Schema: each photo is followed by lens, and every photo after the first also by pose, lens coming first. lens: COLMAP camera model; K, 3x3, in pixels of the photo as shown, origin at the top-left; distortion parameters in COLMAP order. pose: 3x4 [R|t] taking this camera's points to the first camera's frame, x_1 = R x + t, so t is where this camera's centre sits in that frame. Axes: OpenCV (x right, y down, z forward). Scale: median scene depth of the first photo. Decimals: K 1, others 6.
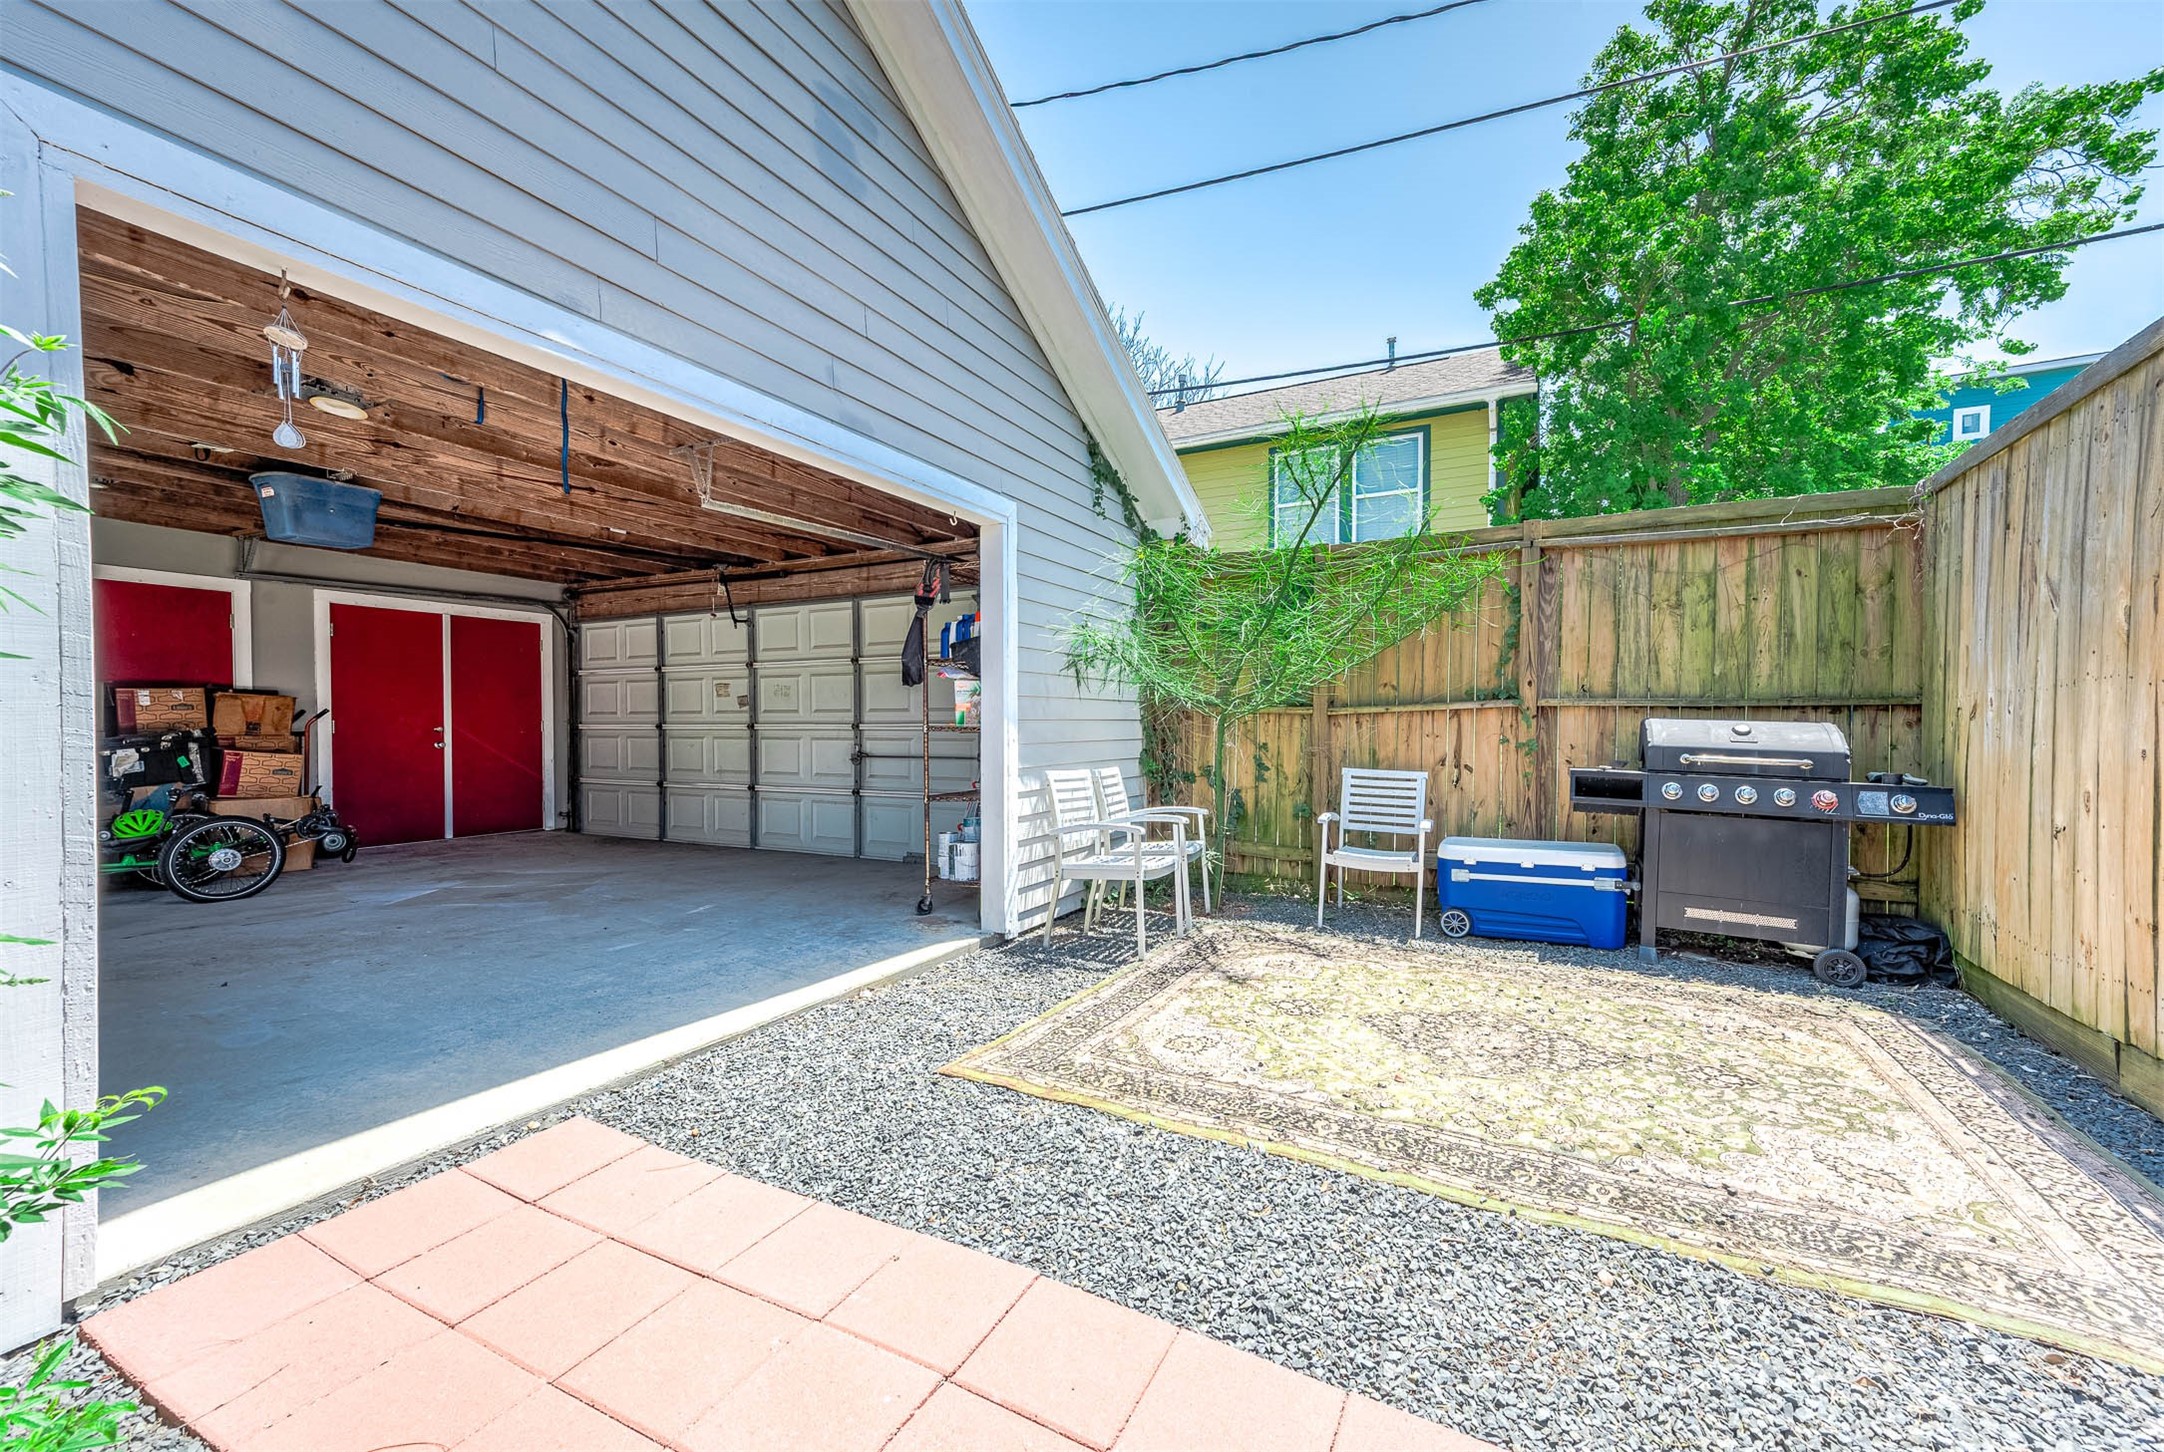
lens RADIAL K [[875.4, 0, 1113.9], [0, 875.4, 733.7], [0, 0, 1]] dist [0.009545, 0.000357]
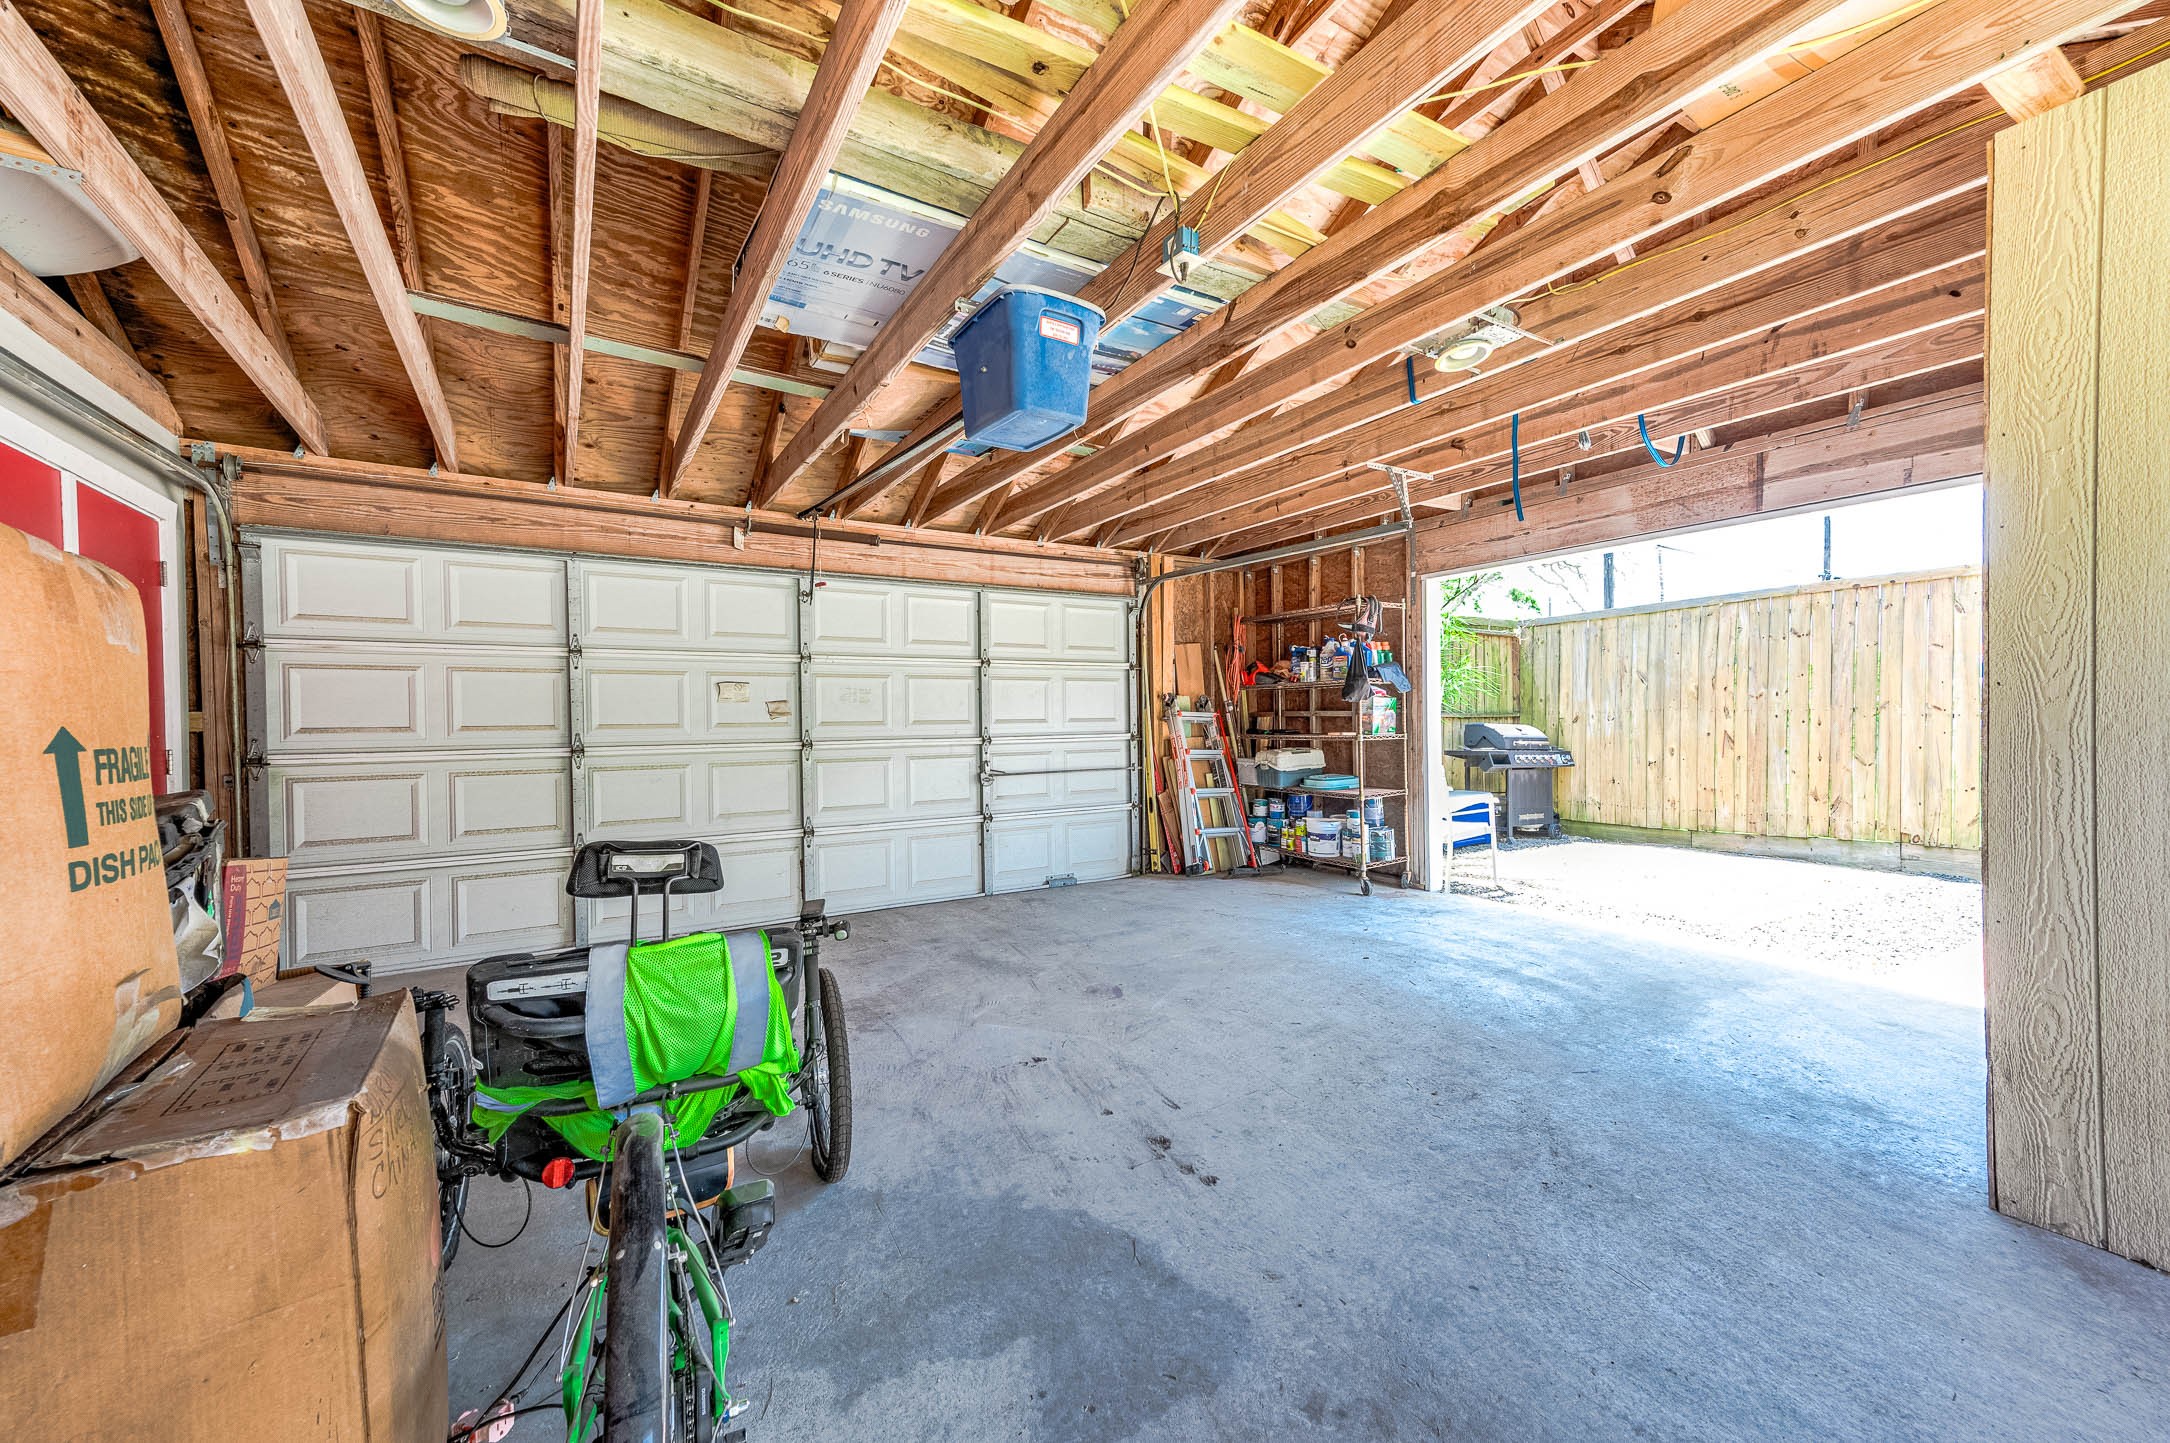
lens RADIAL K [[863.2, 0, 1090.1], [0, 863.2, 728.9], [0, 0, 1]] dist [0.013149, -0.000214]
pose [[0.518583, -0.014866, 0.854898, -0.932189], [0.023113, 0.999727, 0.003364, -0.019475], [-0.854715, 0.018015, 0.518785, 0.470261]]
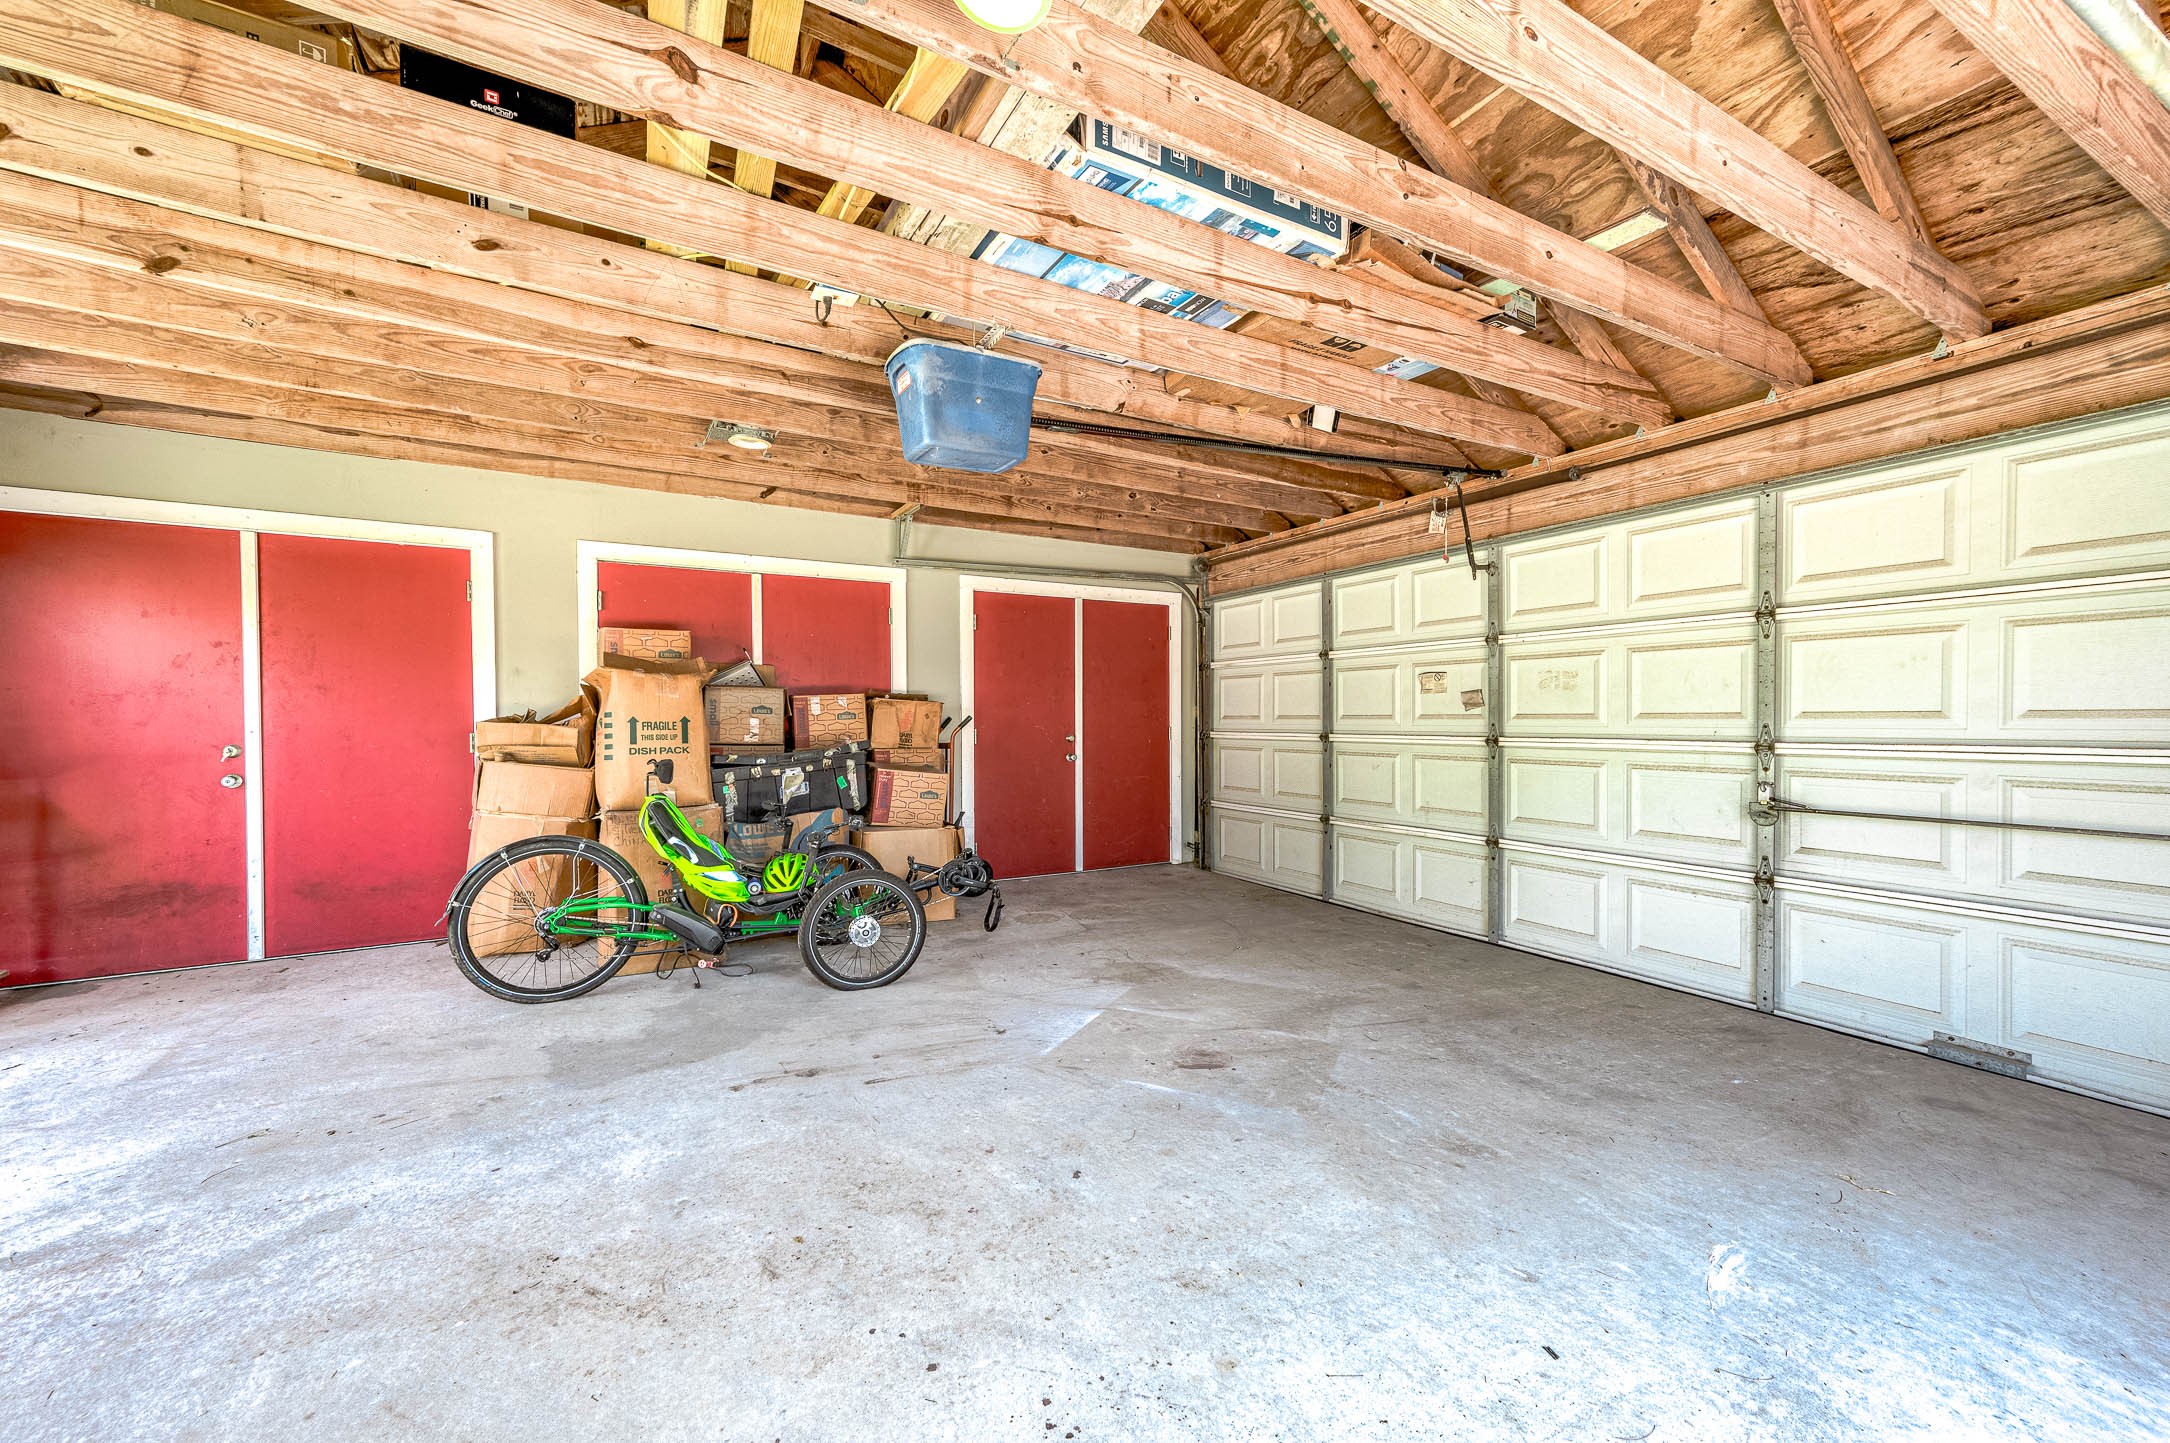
lens RADIAL K [[863.2, 0, 1090.1], [0, 863.2, 728.9], [0, 0, 1]] dist [0.013149, -0.000214]
pose [[0.831549, 0.005631, -0.555423, -0.330134], [-0.005202, 0.999984, 0.002349, -0.017641], [0.555427, 0.000936, 0.831564, 0.368346]]
